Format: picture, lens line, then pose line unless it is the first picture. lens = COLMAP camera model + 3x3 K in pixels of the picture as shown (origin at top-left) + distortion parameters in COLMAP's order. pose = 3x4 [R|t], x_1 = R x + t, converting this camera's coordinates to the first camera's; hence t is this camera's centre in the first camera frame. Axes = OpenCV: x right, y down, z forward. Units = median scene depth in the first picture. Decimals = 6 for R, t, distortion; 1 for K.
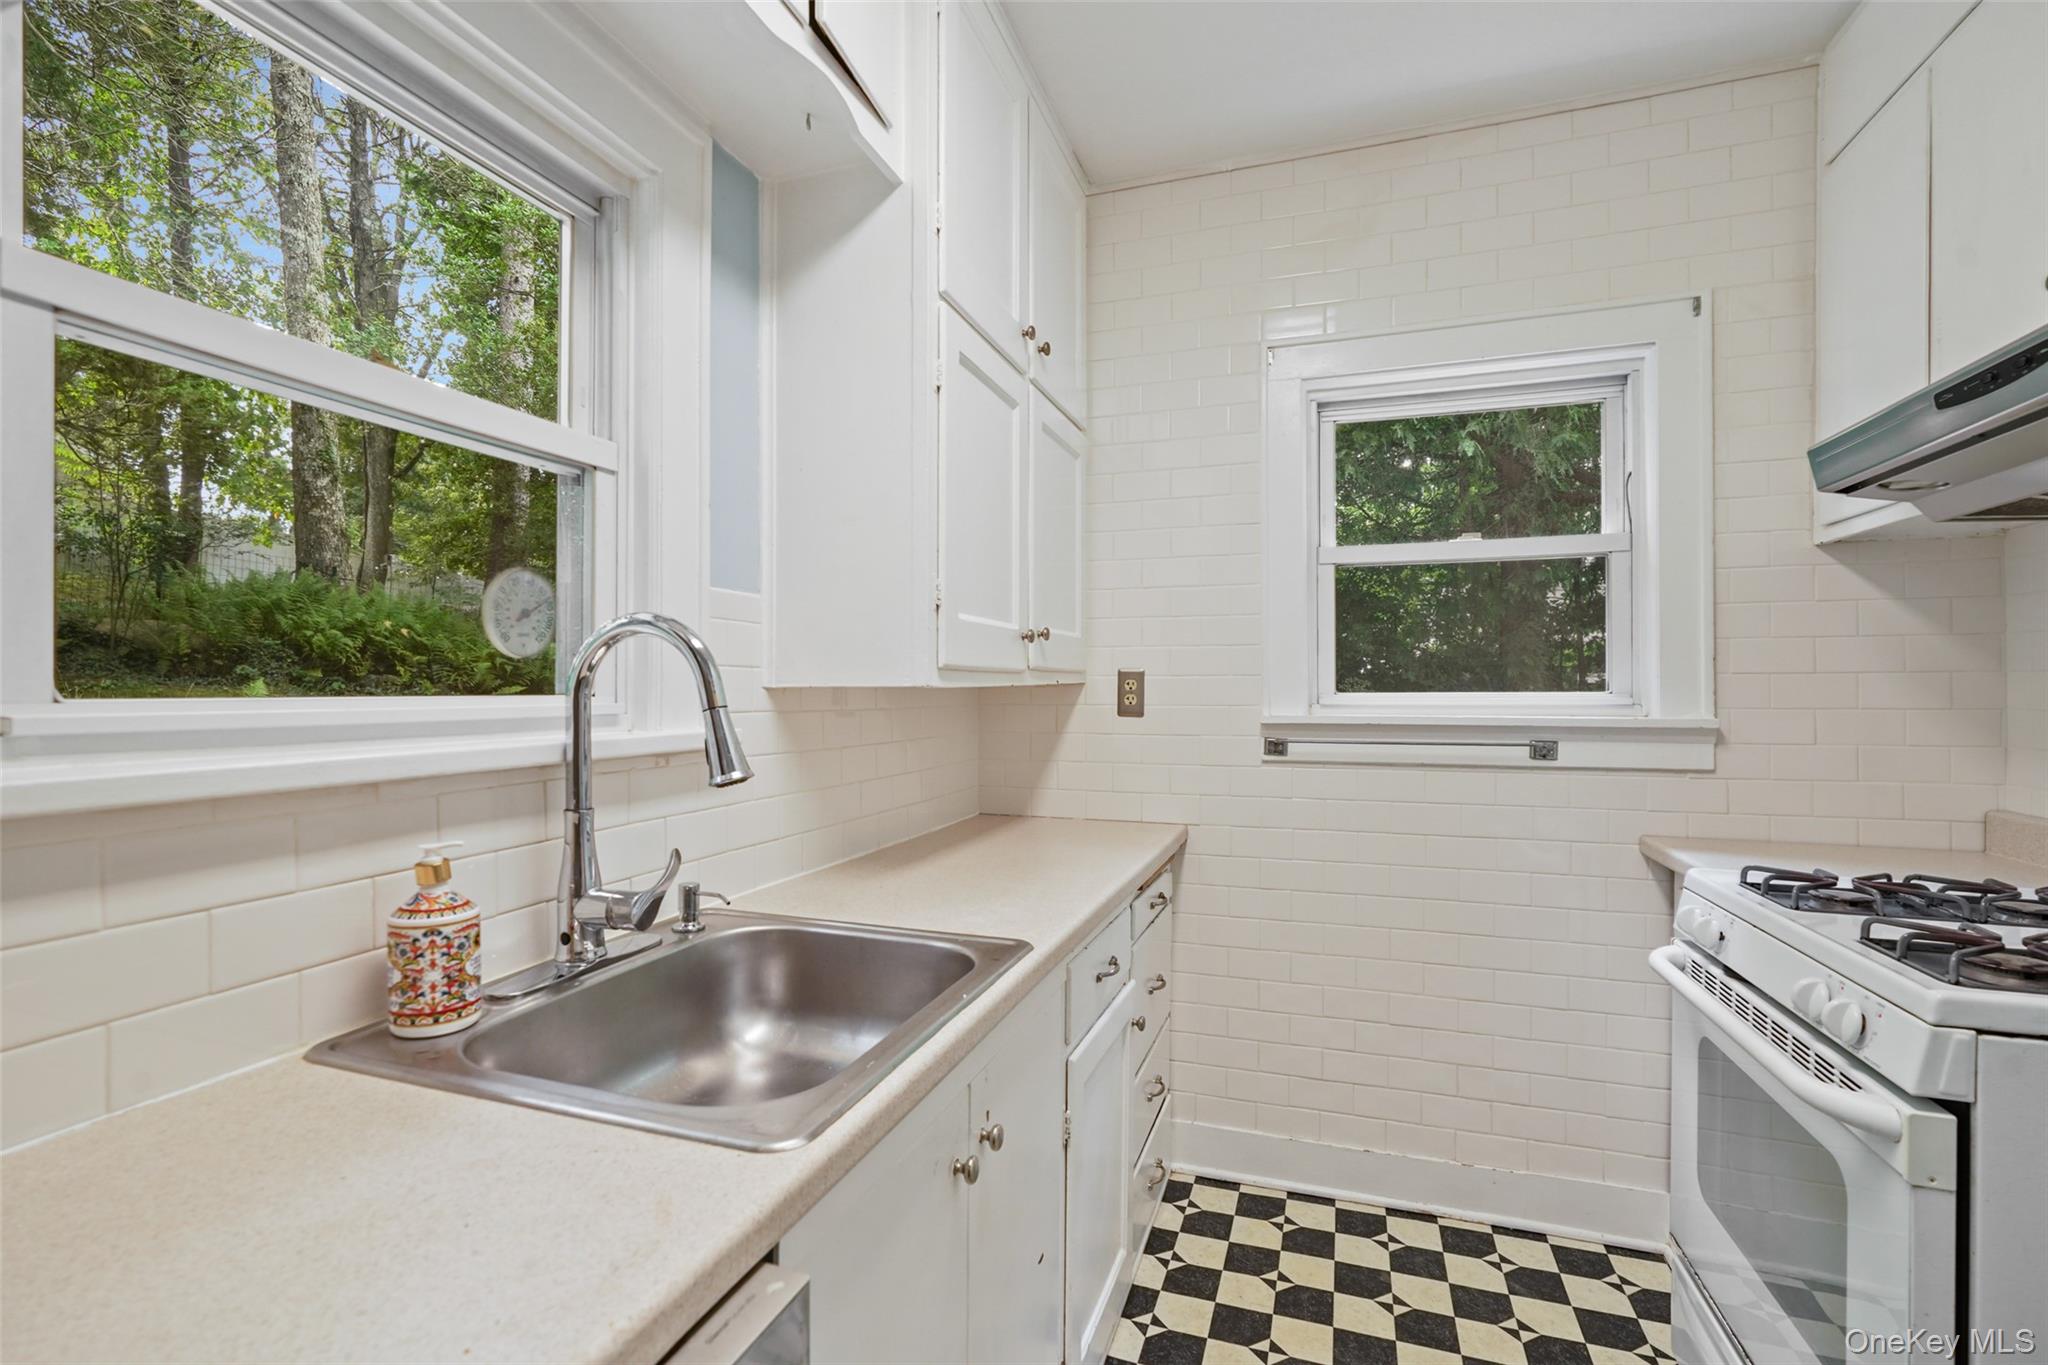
lens RADIAL K [[932.8, 0, 1012.2], [0, 932.8, 696.2], [0, 0, 1]] dist [-0.004970, 0.000663]
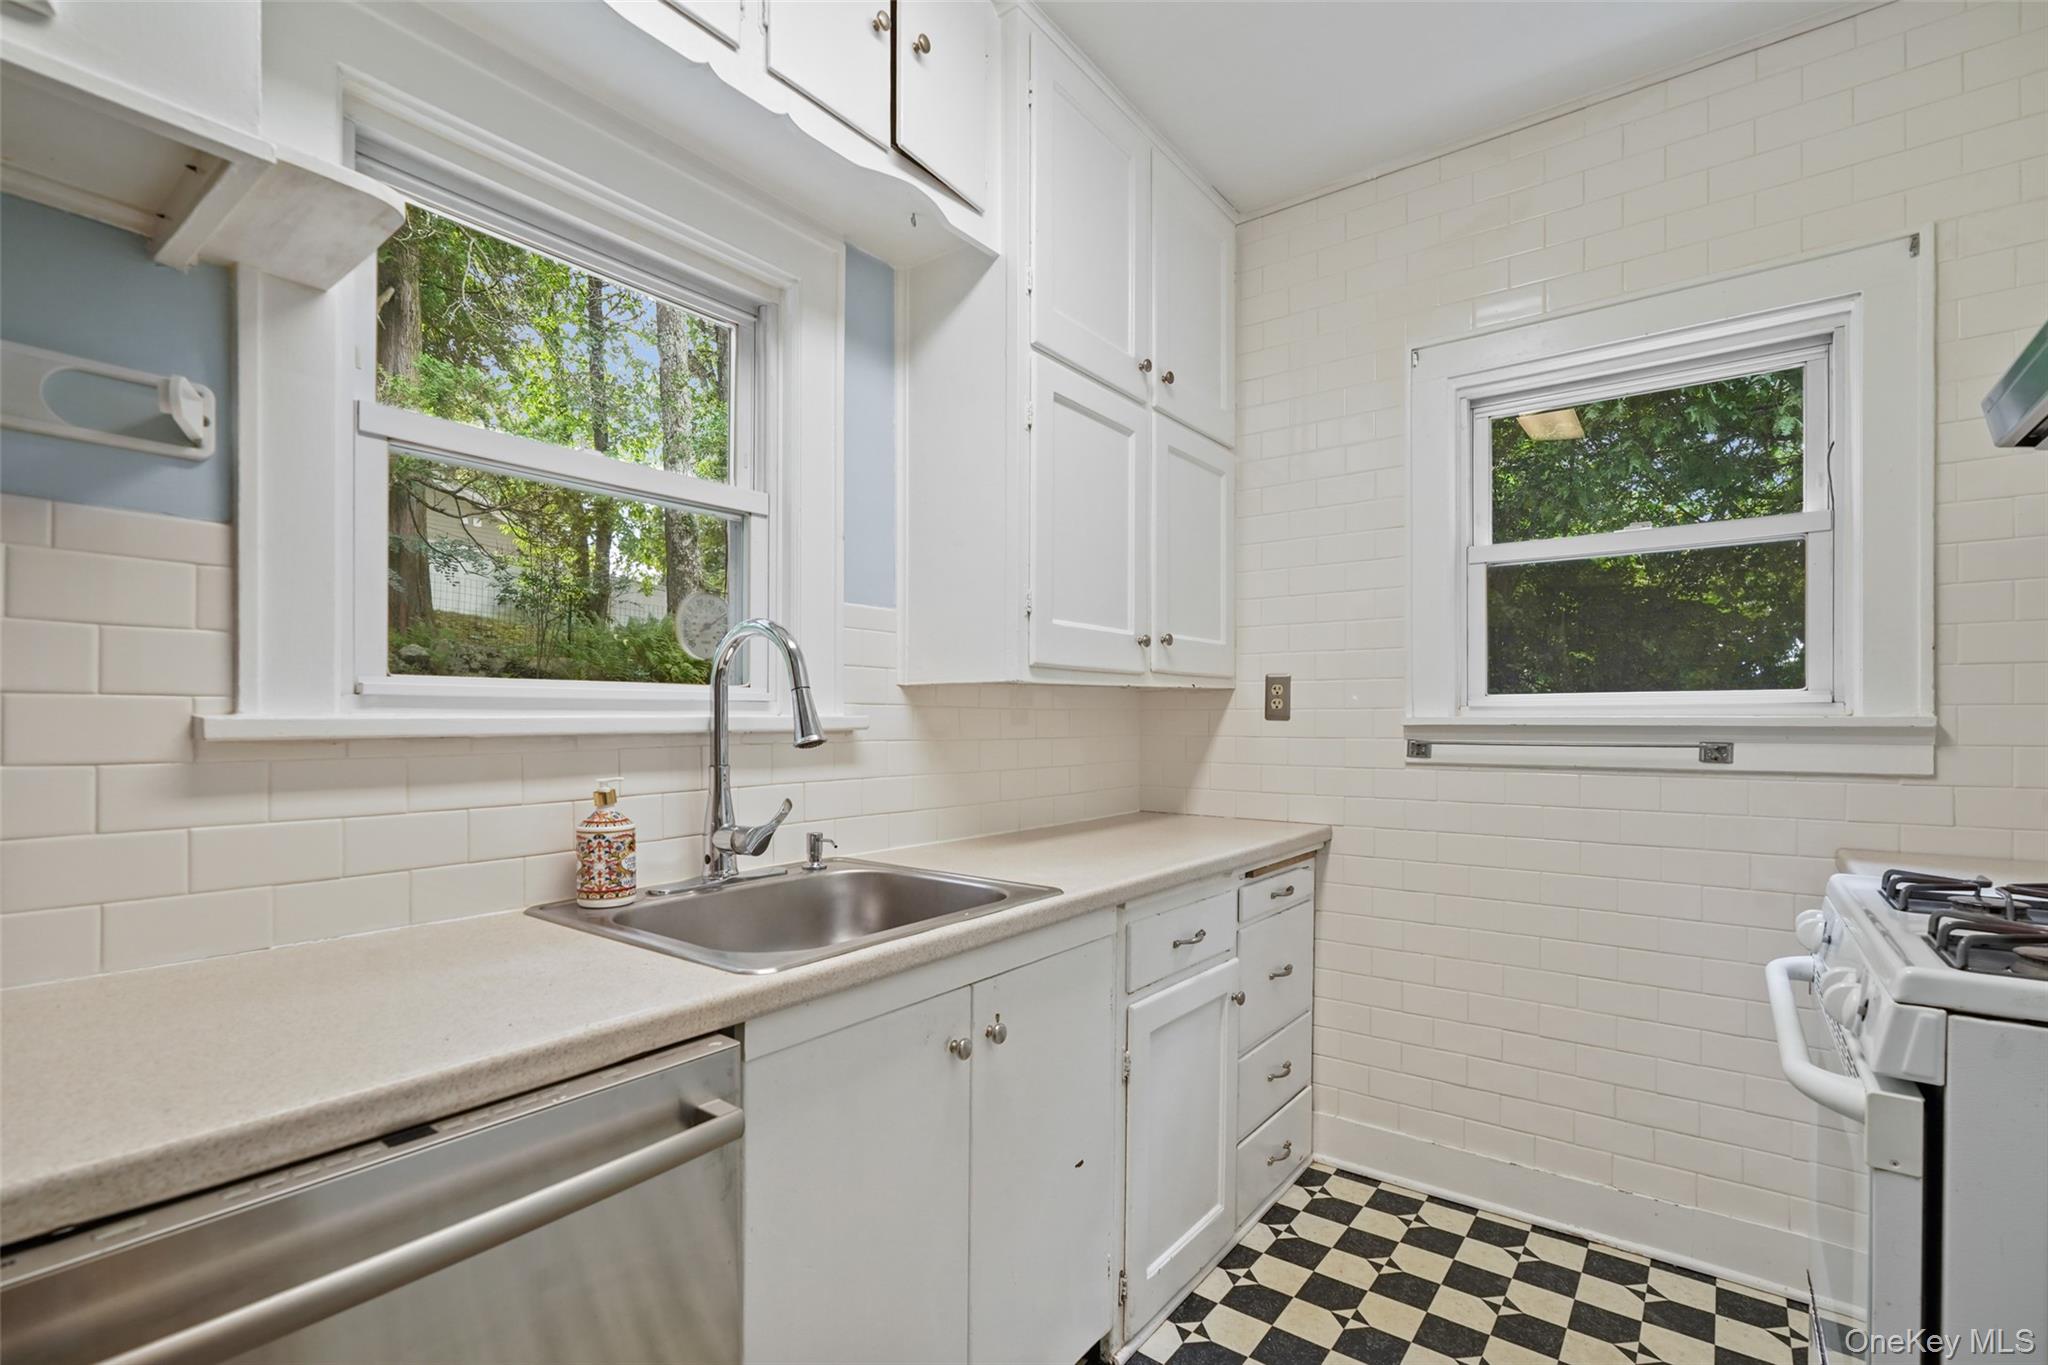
lens RADIAL K [[931.4, 0, 1026.8], [0, 931.4, 728.1], [0, 0, 1]] dist [-0.001567, 0.000826]
pose [[0.953387, 0.002117, -0.301743, 0.207777], [-0.001715, 0.999997, 0.001598, 0.035460], [0.301746, -0.001006, 0.953388, -0.088519]]
